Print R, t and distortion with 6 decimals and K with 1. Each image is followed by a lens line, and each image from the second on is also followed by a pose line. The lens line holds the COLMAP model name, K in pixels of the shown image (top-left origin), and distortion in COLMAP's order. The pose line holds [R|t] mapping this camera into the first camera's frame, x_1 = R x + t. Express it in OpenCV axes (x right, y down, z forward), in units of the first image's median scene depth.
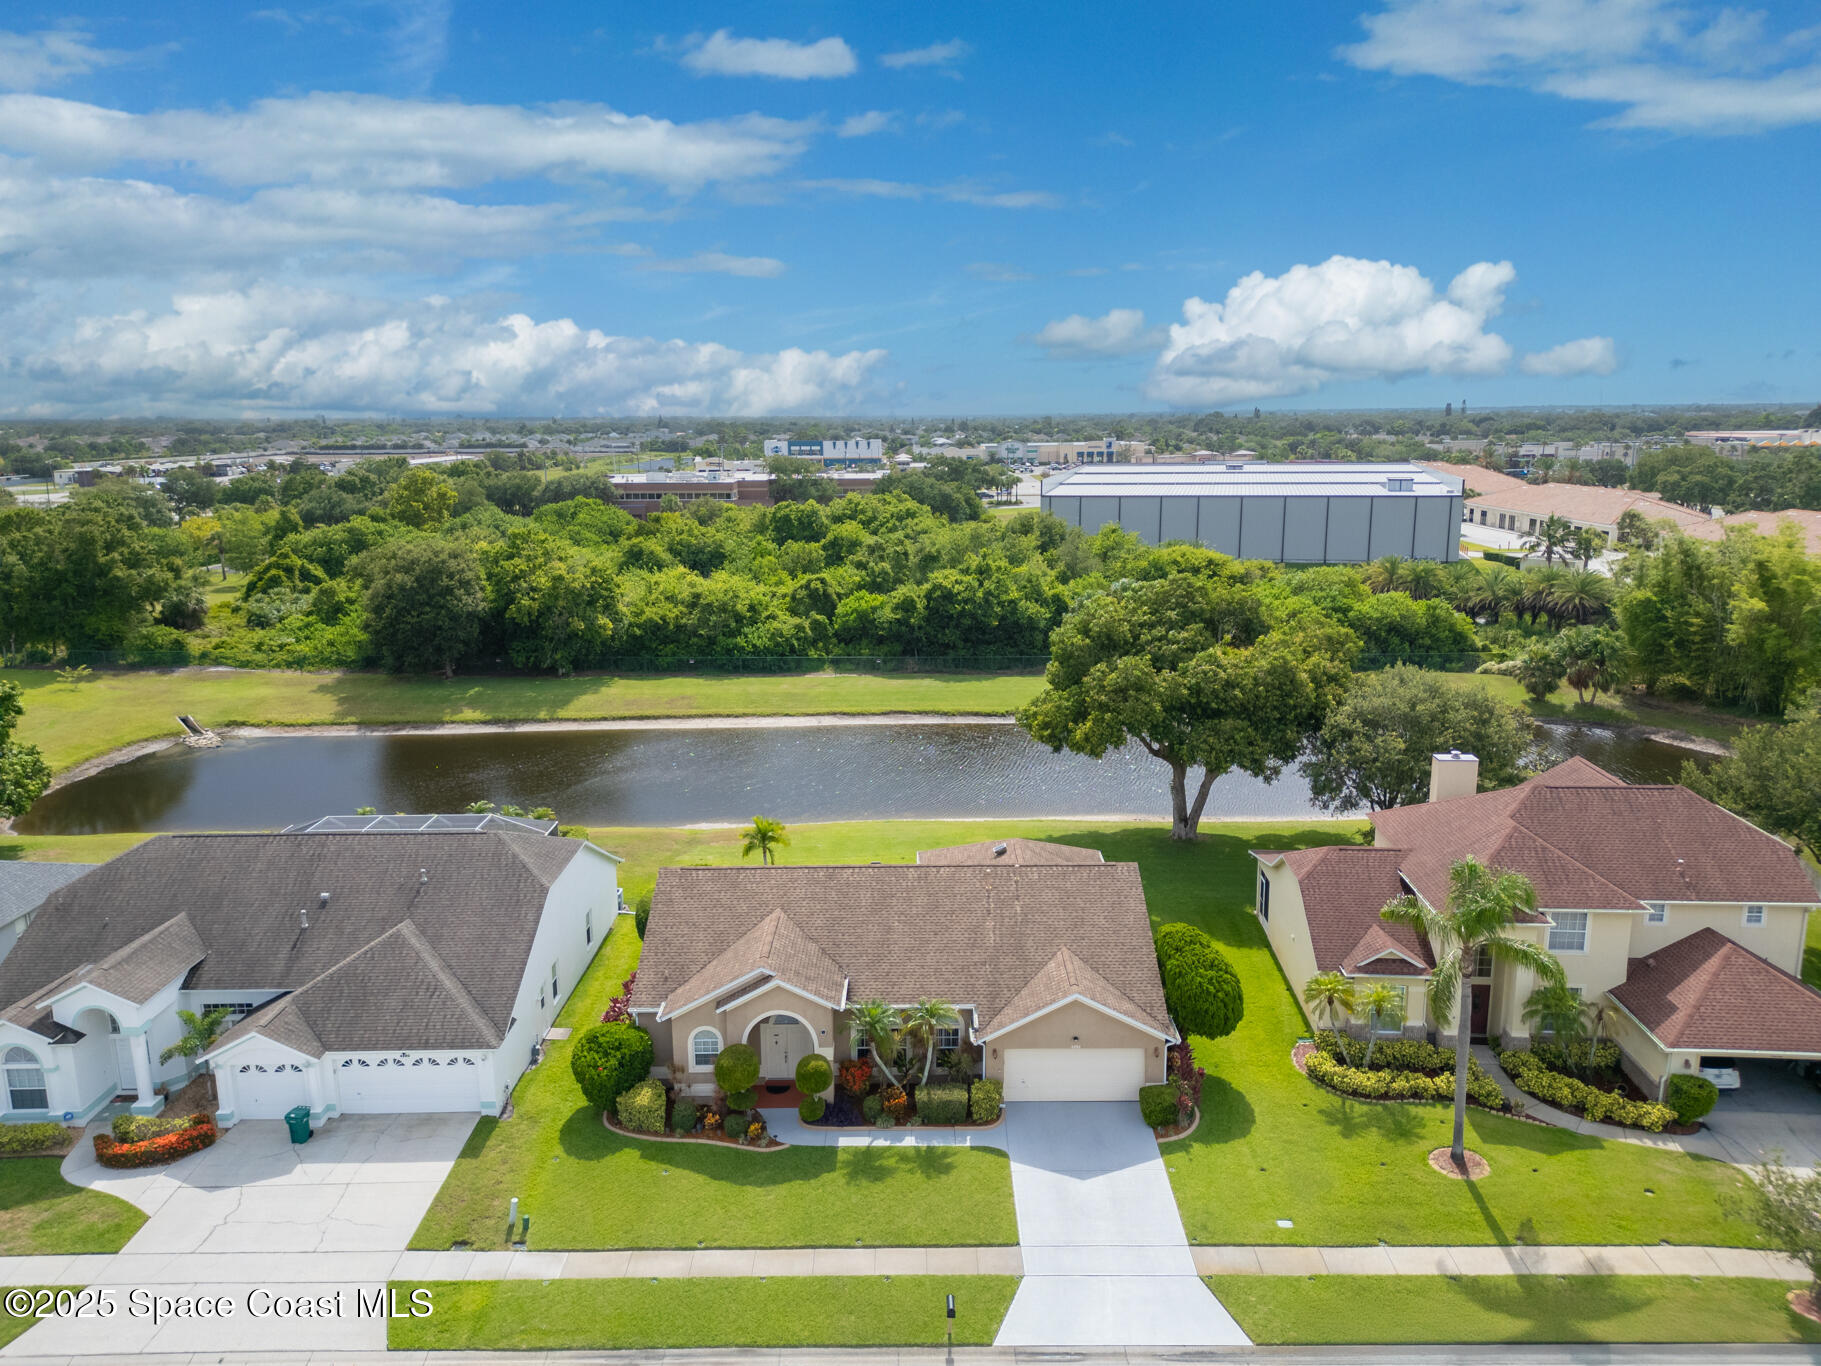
lens RADIAL K [[1275.0, 0, 923.0], [0, 1275.0, 674.3], [0, 0, 1]] dist [0.020227, -0.007526]
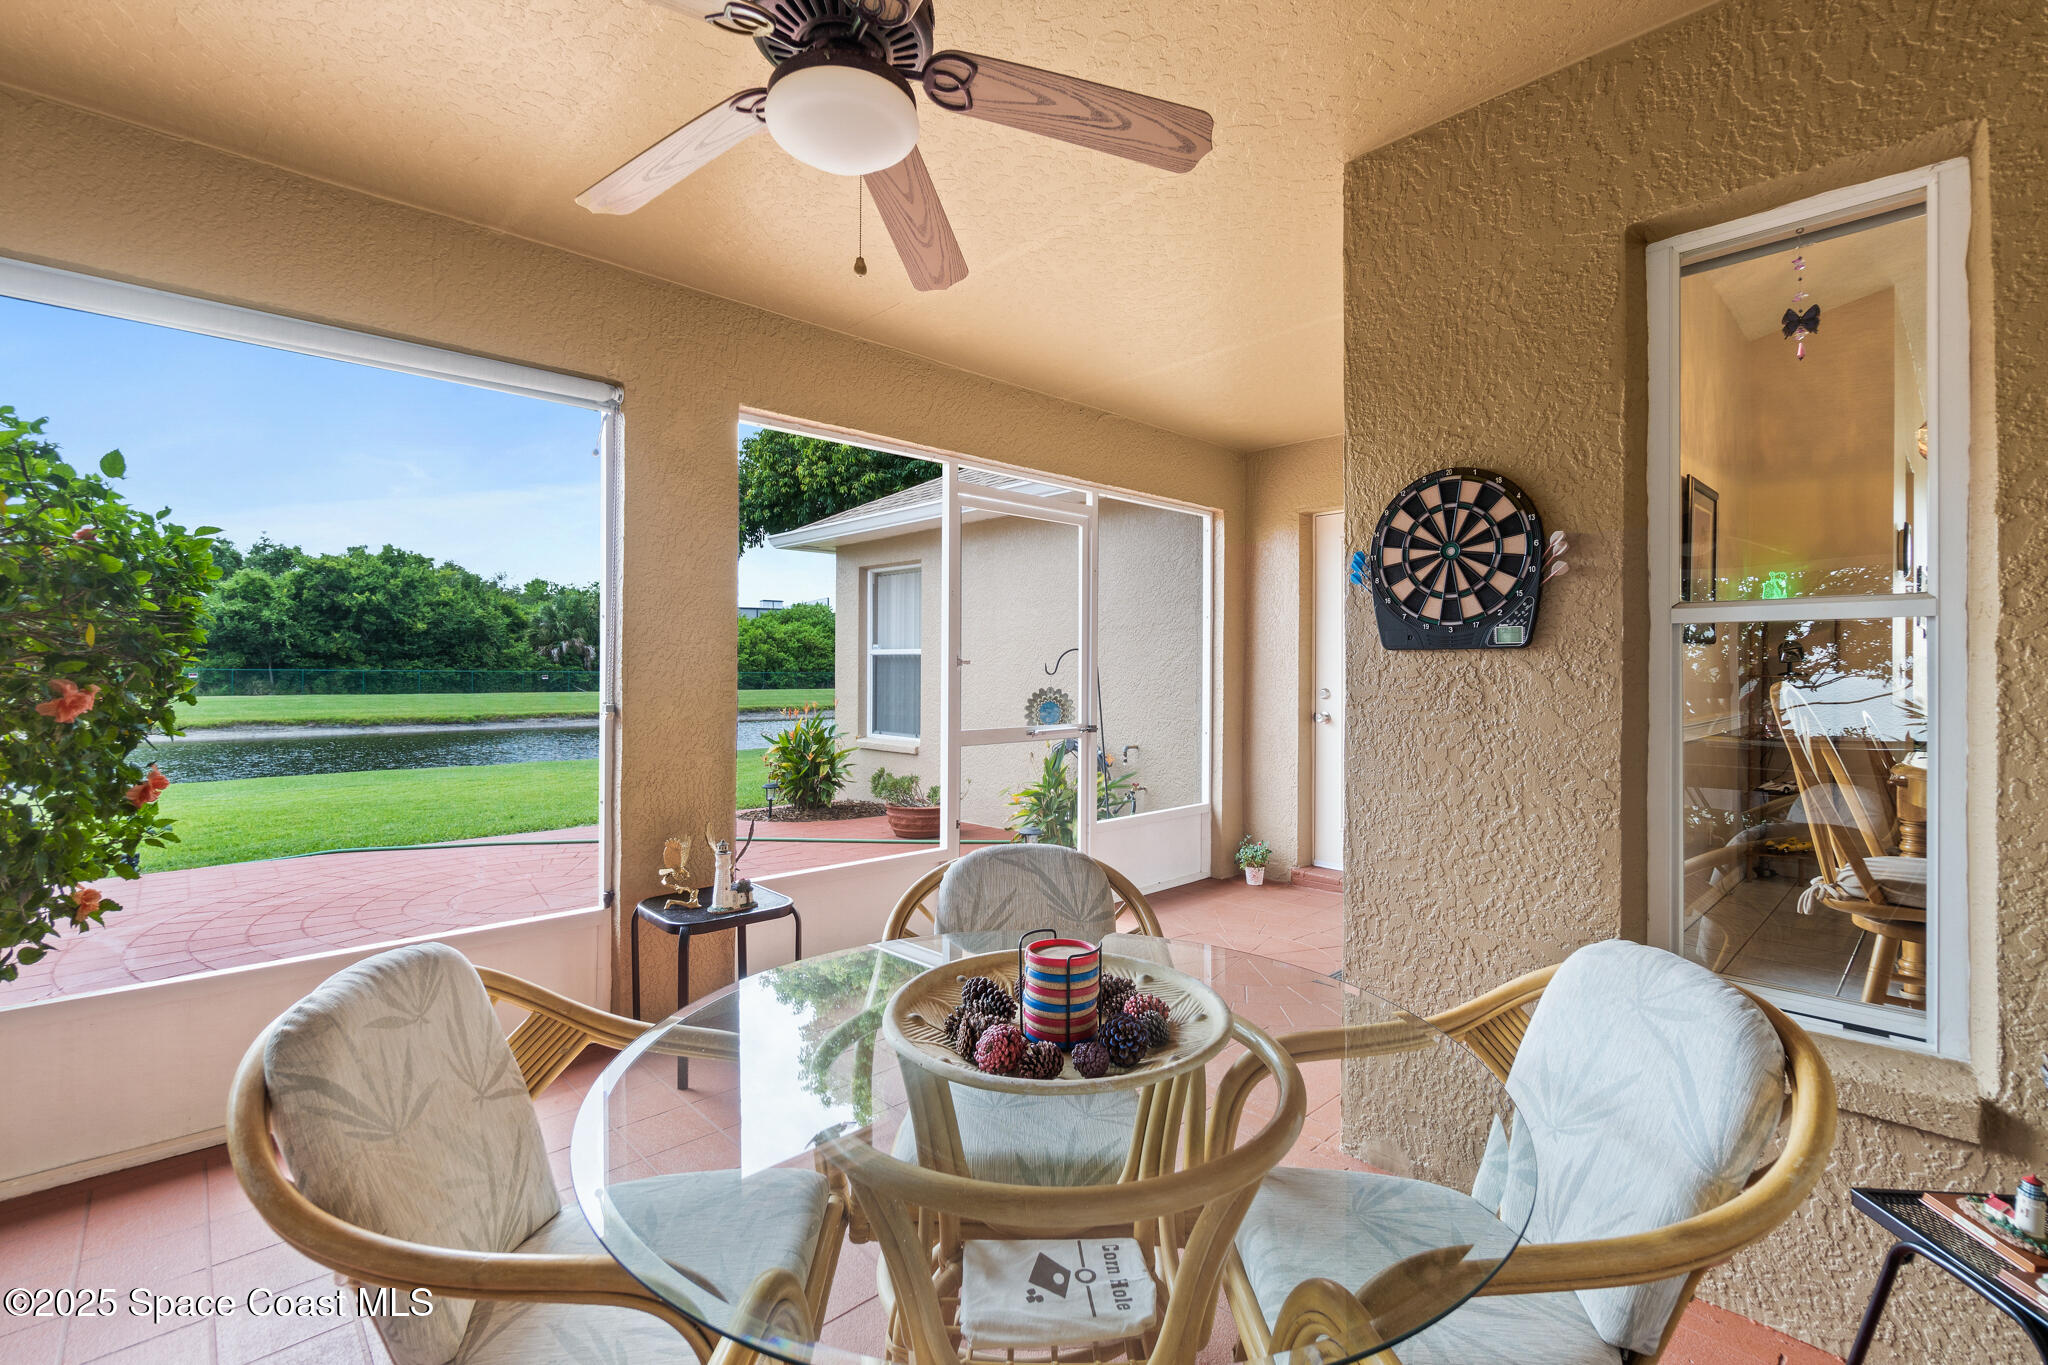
lens RADIAL K [[896.7, 0, 1019.9], [0, 896.7, 678.6], [0, 0, 1]] dist [-0.001962, 0.003105]
pose [[0.731387, 0.009490, 0.681896, -0.103917], [0.123066, 0.981651, -0.145659, 0.272820], [-0.670766, 0.190452, 0.716799, 1.206164]]
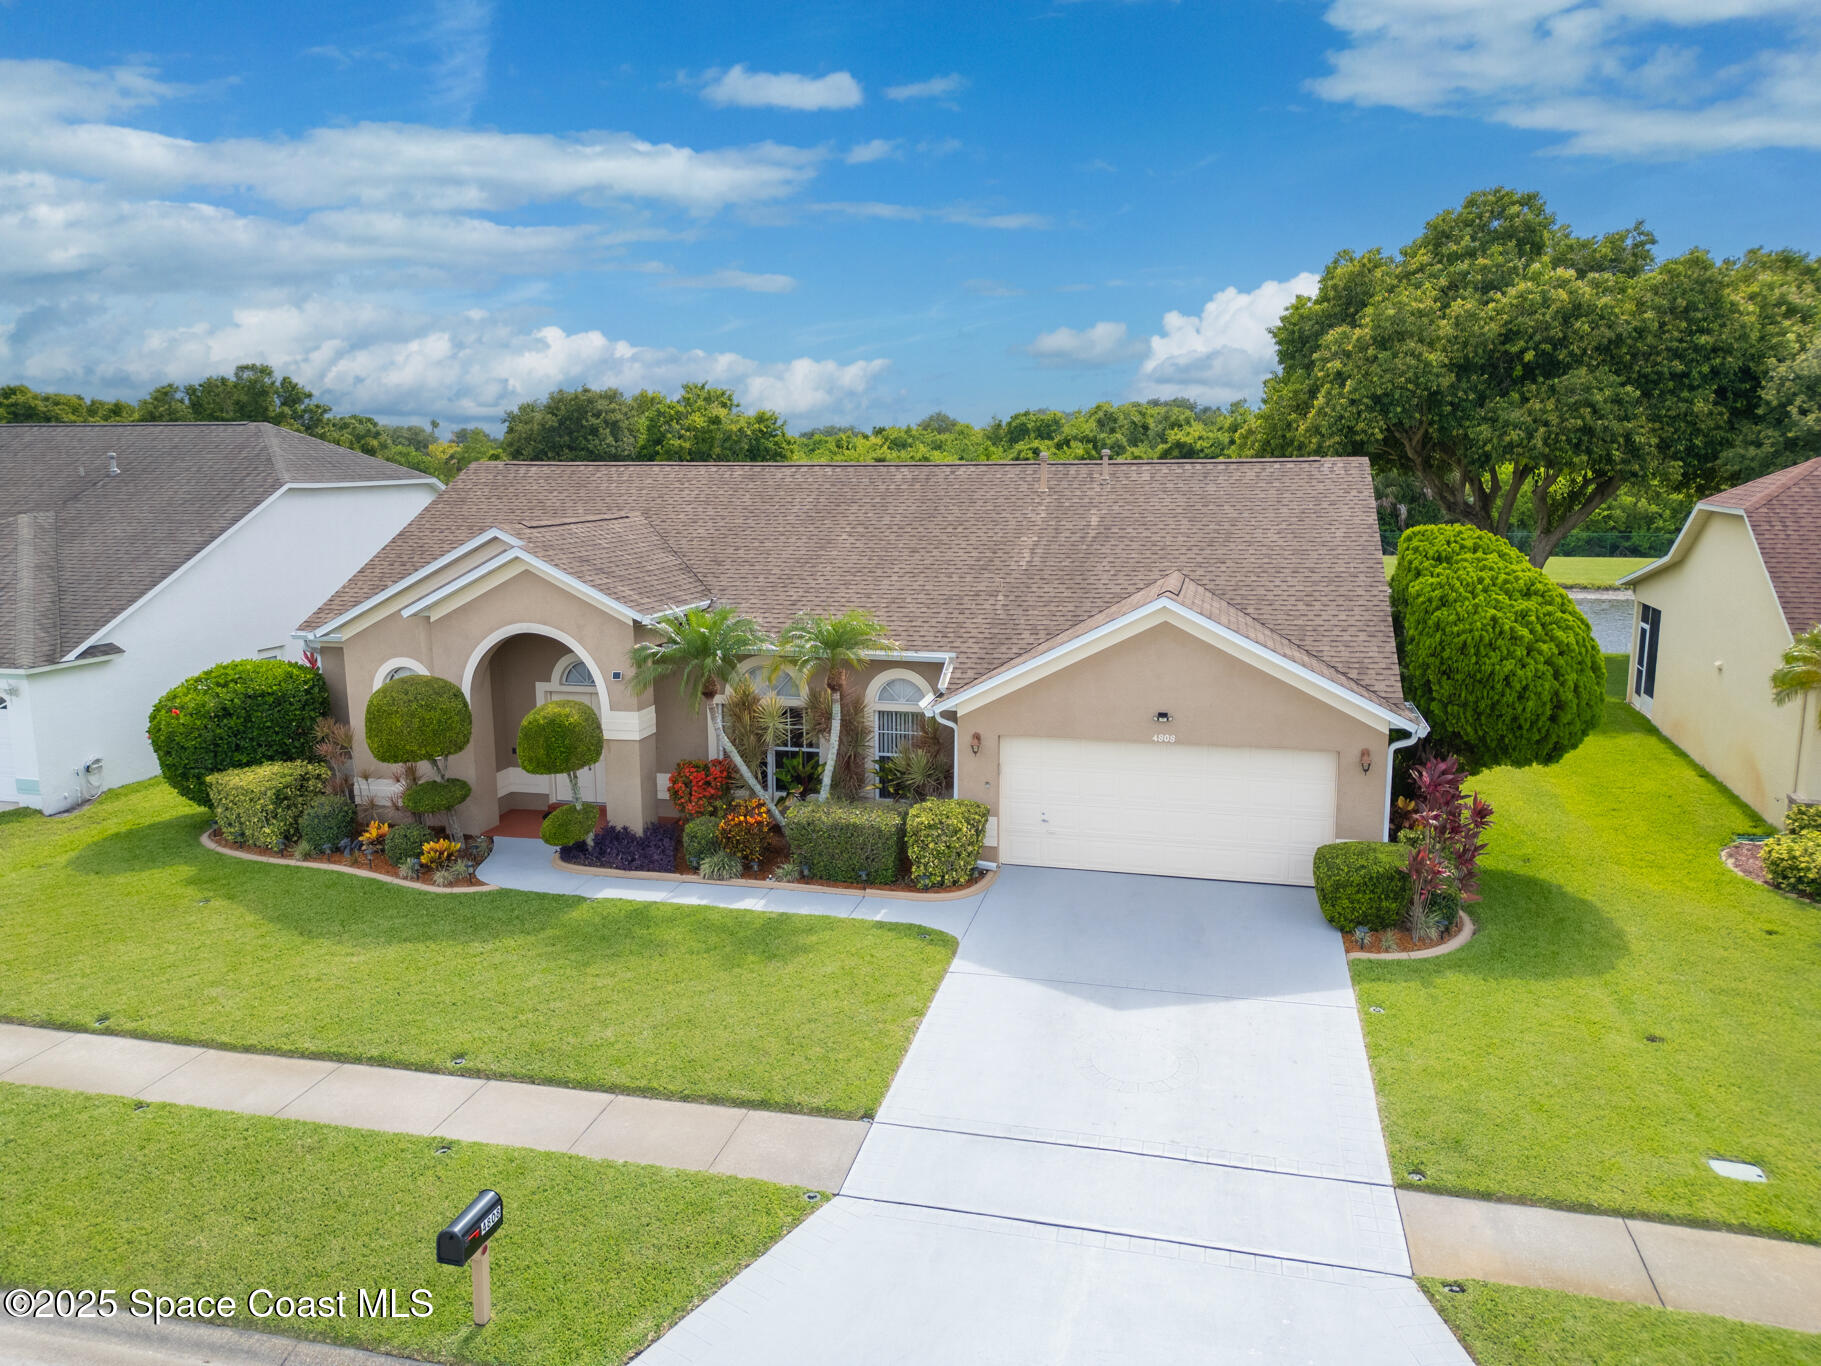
lens RADIAL K [[1275.0, 0, 916.5], [0, 1275.0, 686.0], [0, 0, 1]] dist [0.020227, -0.007526]
pose [[0.970051, 0.039106, -0.239731, 0.141494], [-0.044195, 0.998897, -0.015889, 0.287241], [0.238845, 0.026008, 0.970709, 0.572422]]
